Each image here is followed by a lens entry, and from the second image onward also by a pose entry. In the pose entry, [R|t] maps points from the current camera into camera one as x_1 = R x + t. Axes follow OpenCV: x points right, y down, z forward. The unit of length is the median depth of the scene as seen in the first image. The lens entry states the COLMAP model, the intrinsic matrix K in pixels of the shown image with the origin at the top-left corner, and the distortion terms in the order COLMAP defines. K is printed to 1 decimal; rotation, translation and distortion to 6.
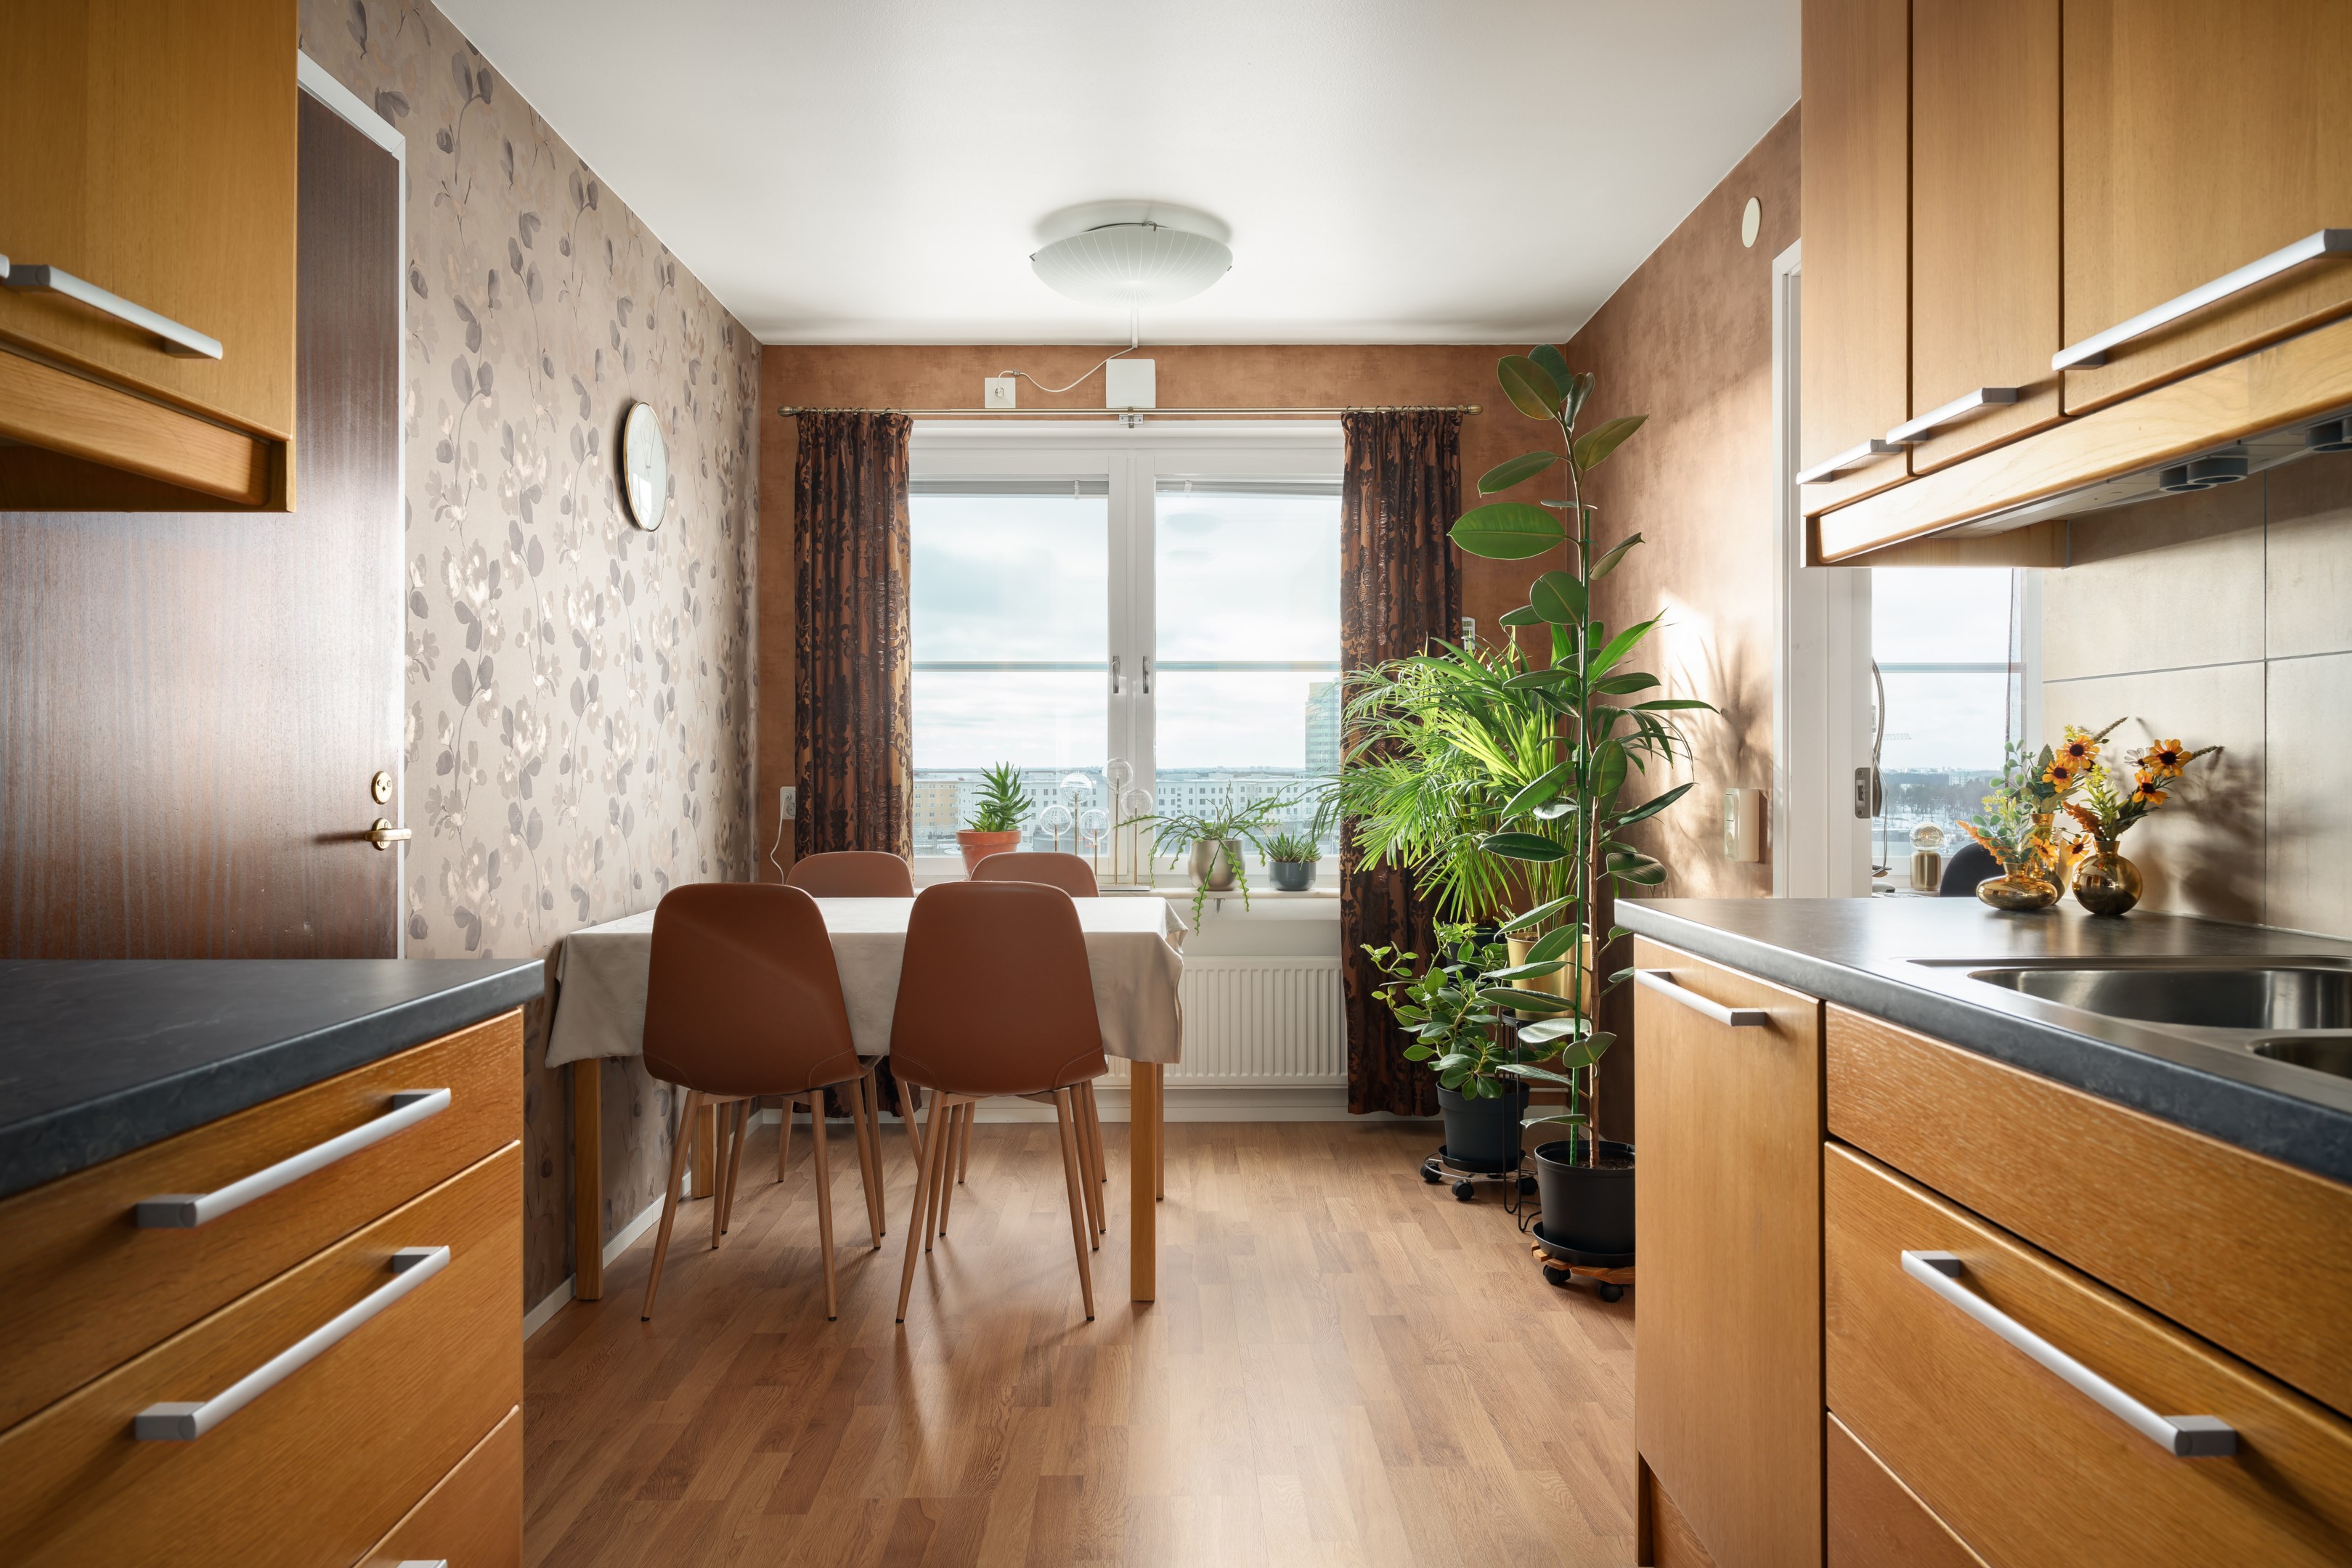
lens RADIAL K [[1623.2, 0, 1156.0], [0, 1623.2, 754.3], [0, 0, 1]] dist [0.002610, -0.005974]
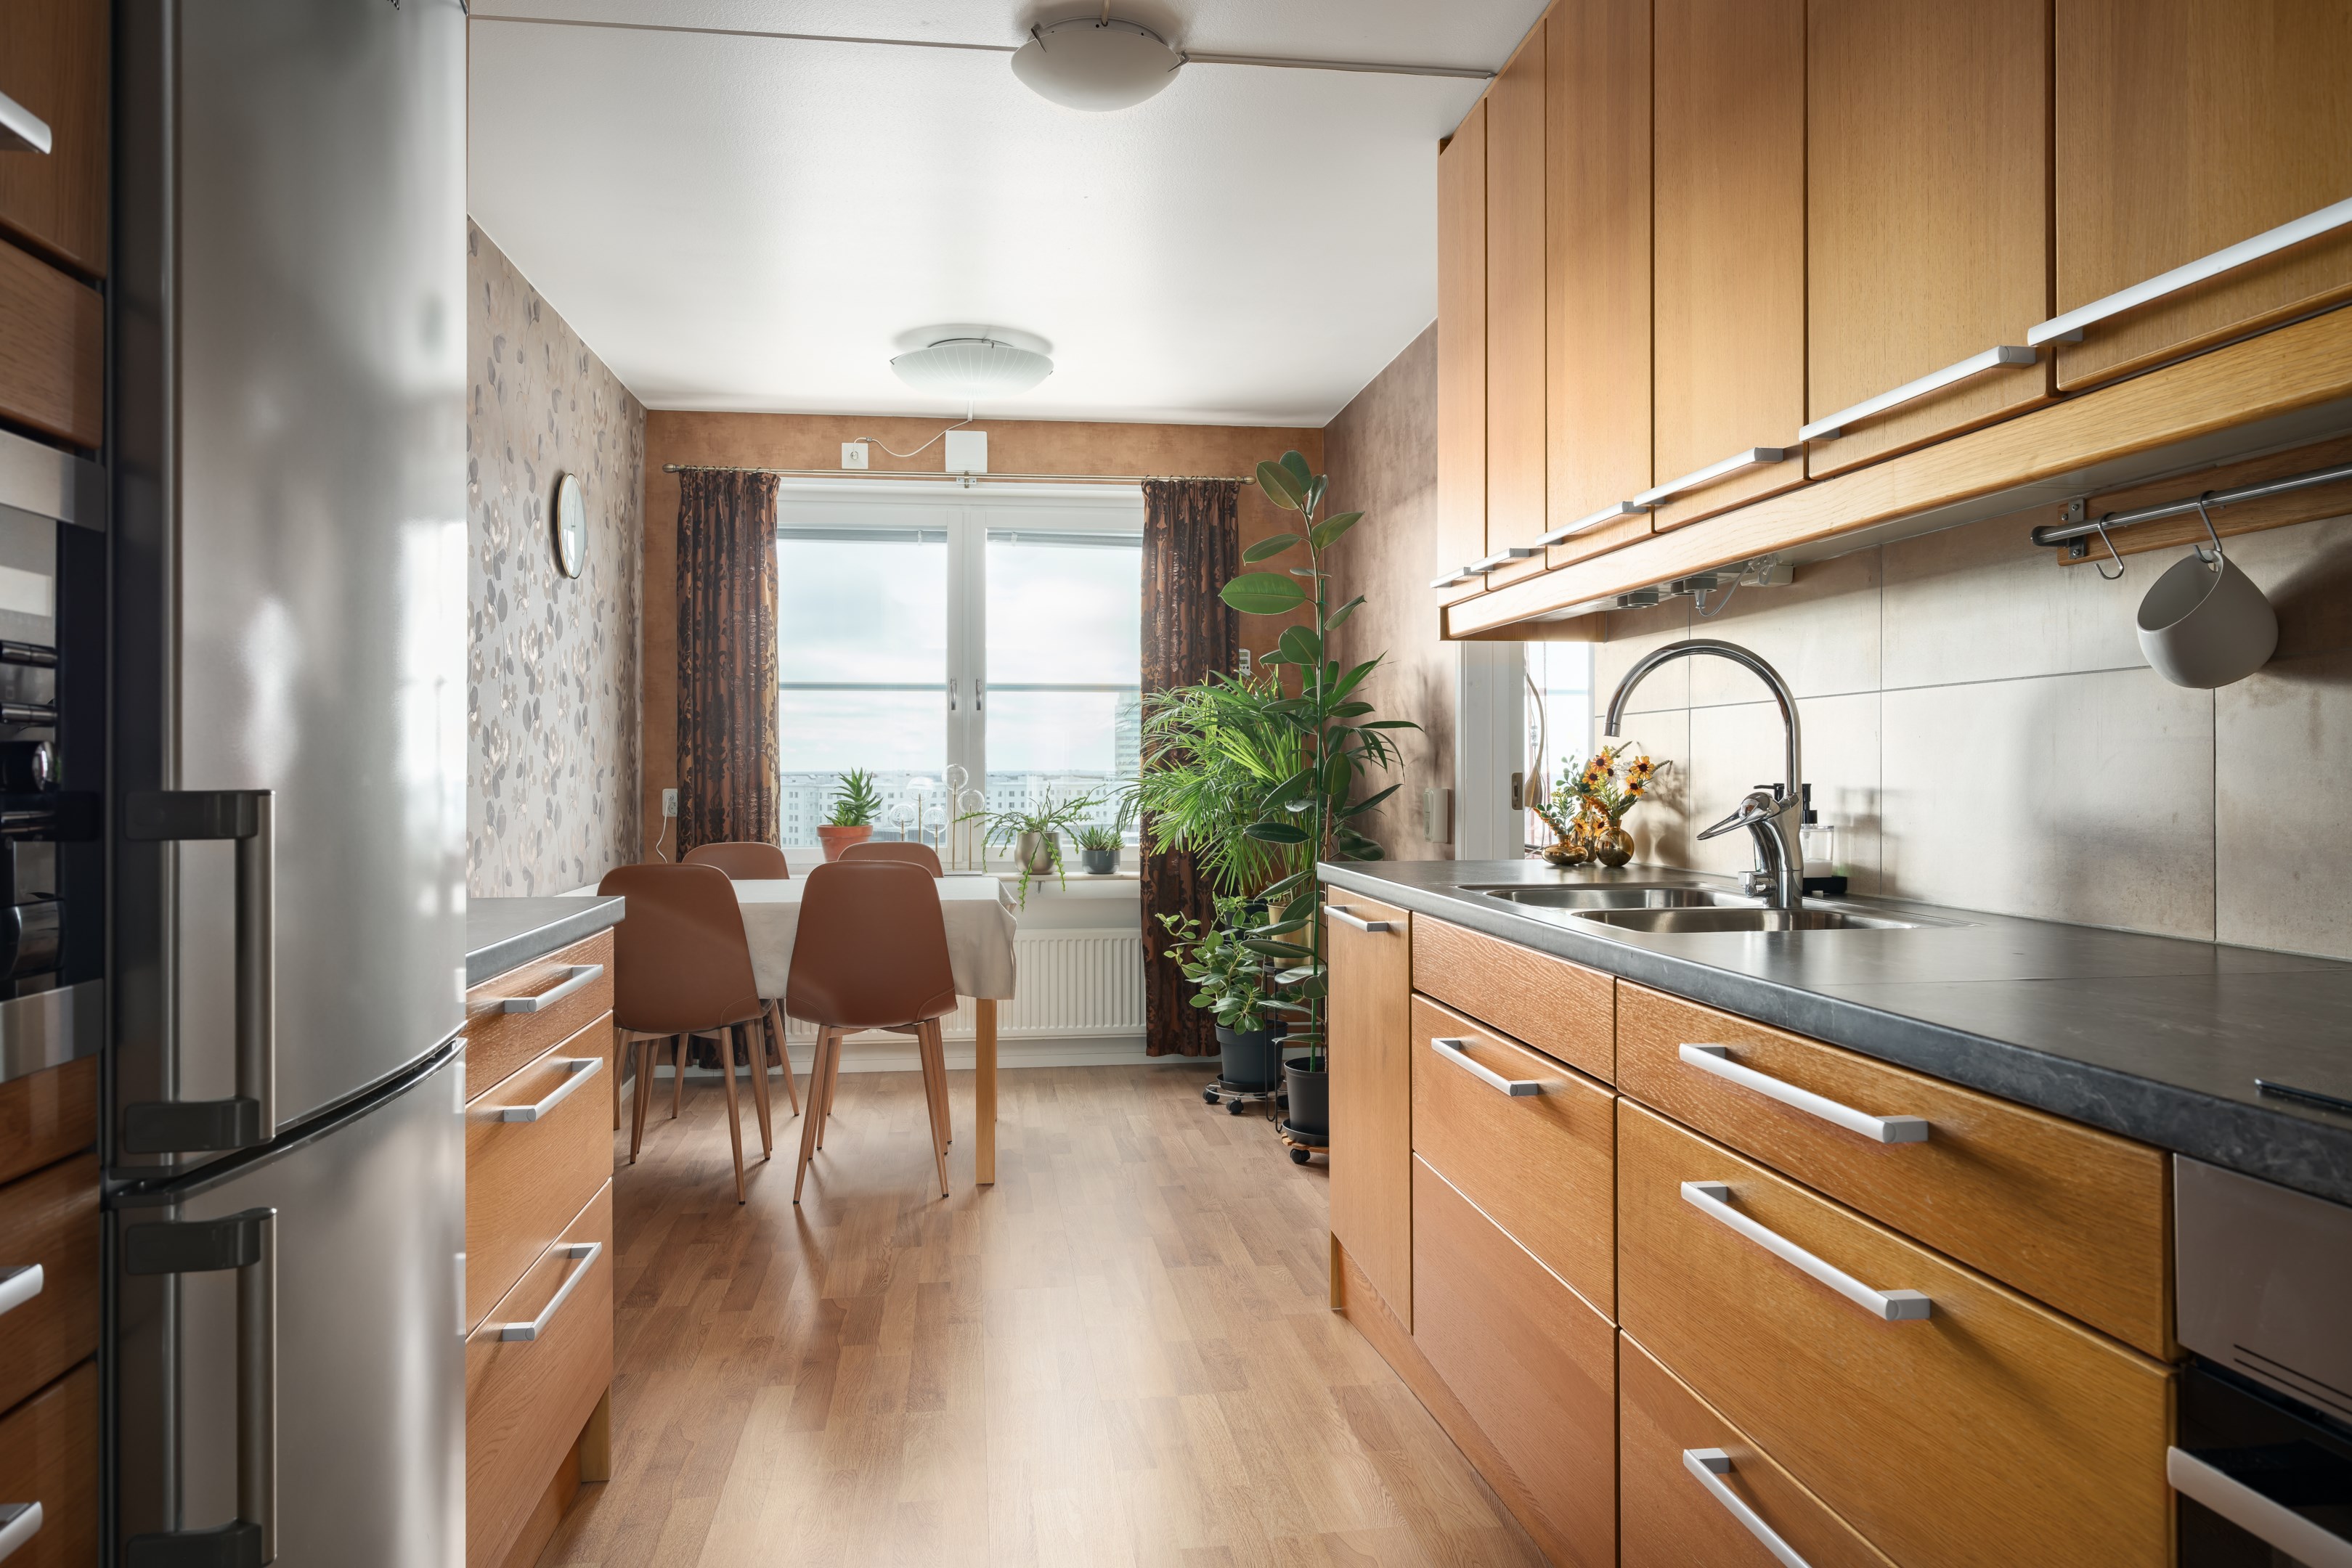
lens RADIAL K [[1623.2, 0, 1196.9], [0, 1623.2, 748.8], [0, 0, 1]] dist [0.002610, -0.005974]
pose [[0.989888, 0.001583, 0.141841, -0.021660], [-0.000800, 0.999984, -0.005577, -0.003470], [-0.141848, 0.005407, 0.989874, -0.265989]]
